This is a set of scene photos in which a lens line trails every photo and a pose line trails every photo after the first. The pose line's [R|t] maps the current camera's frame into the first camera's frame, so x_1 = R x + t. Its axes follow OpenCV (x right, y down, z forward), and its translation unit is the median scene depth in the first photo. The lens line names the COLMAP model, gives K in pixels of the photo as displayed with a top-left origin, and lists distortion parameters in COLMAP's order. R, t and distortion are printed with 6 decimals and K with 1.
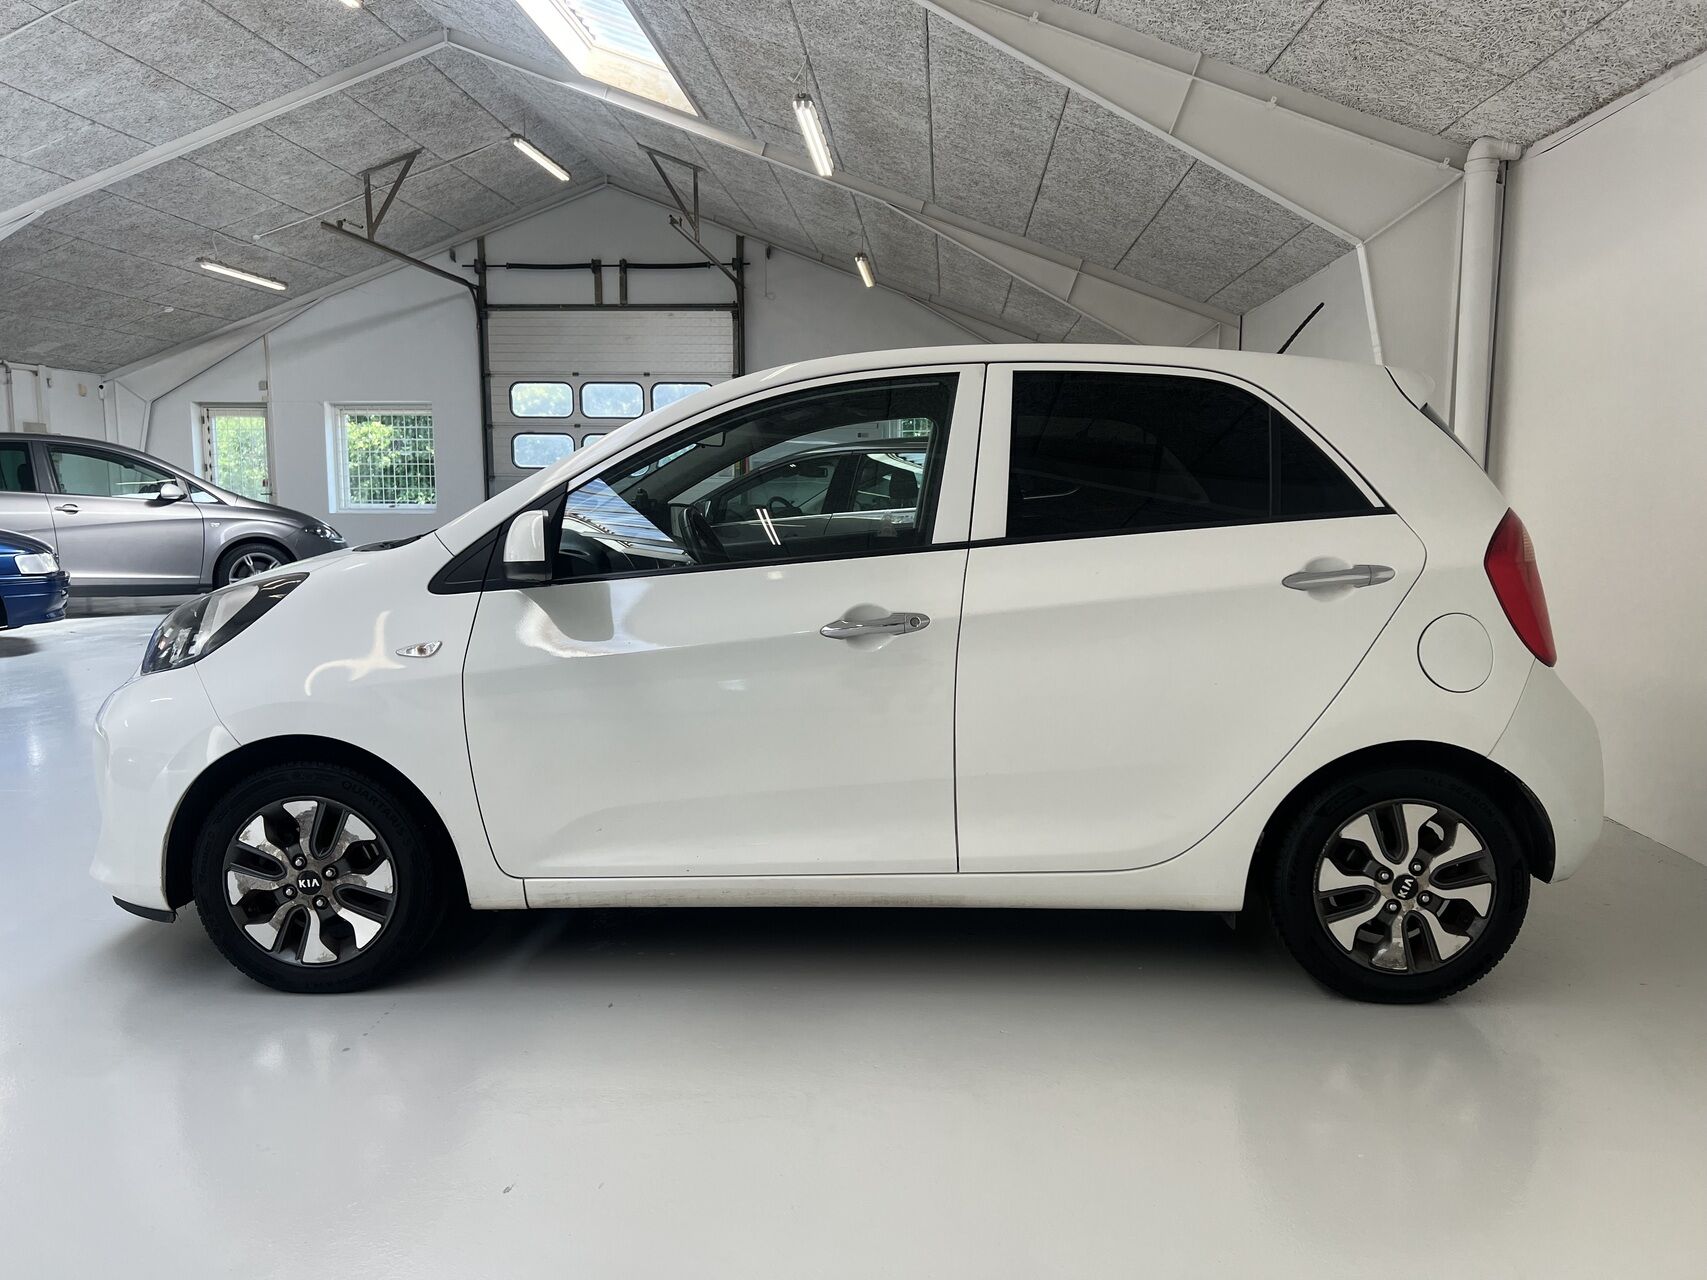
lens RADIAL K [[1272.7, 0, 853.5], [0, 1272.7, 640.0], [0, 0, 1]] dist [0.068732, -0.067889]
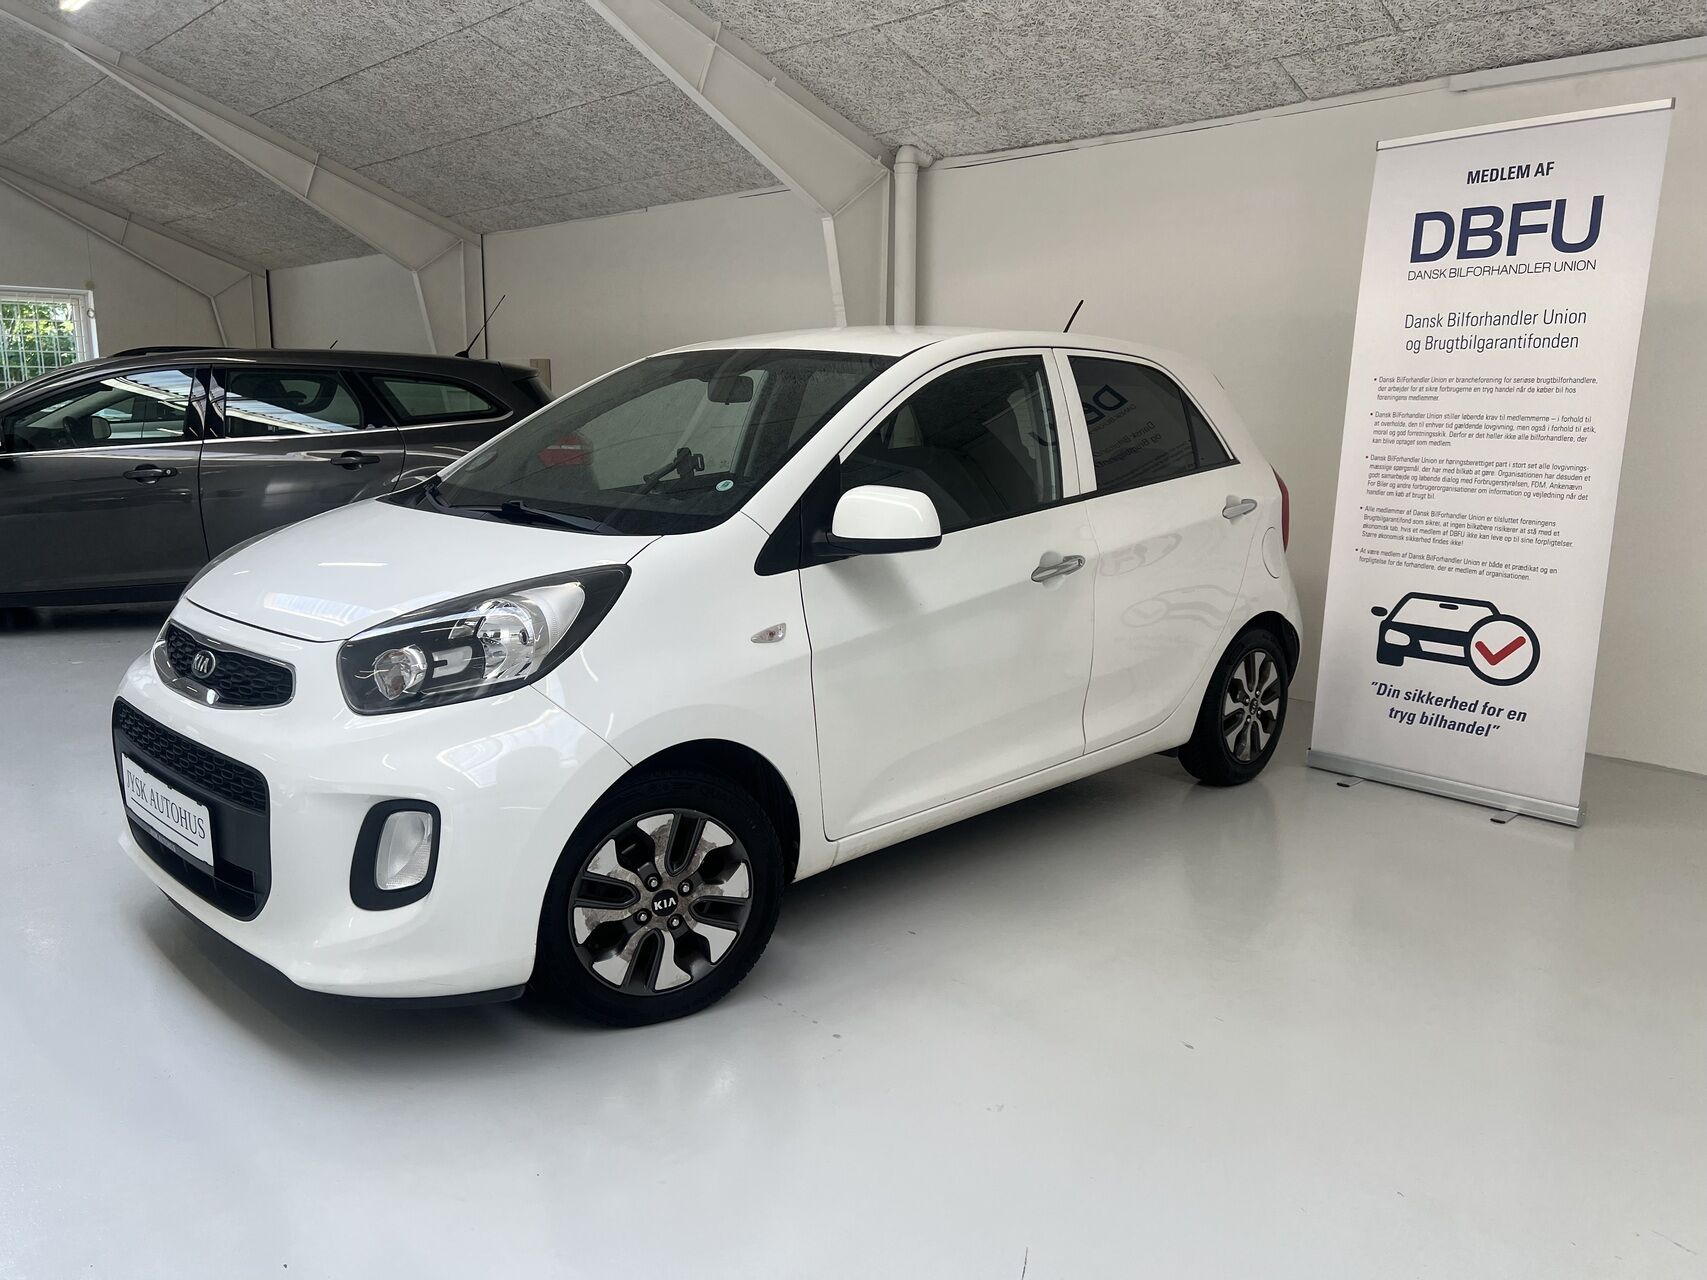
lens RADIAL K [[1272.7, 0, 853.5], [0, 1272.7, 640.0], [0, 0, 1]] dist [0.068732, -0.067889]
pose [[0.688083, -0.129894, 0.713912, -0.961667], [0.073986, 0.991279, 0.109050, -0.086317], [-0.721851, -0.022216, 0.691692, 0.280266]]
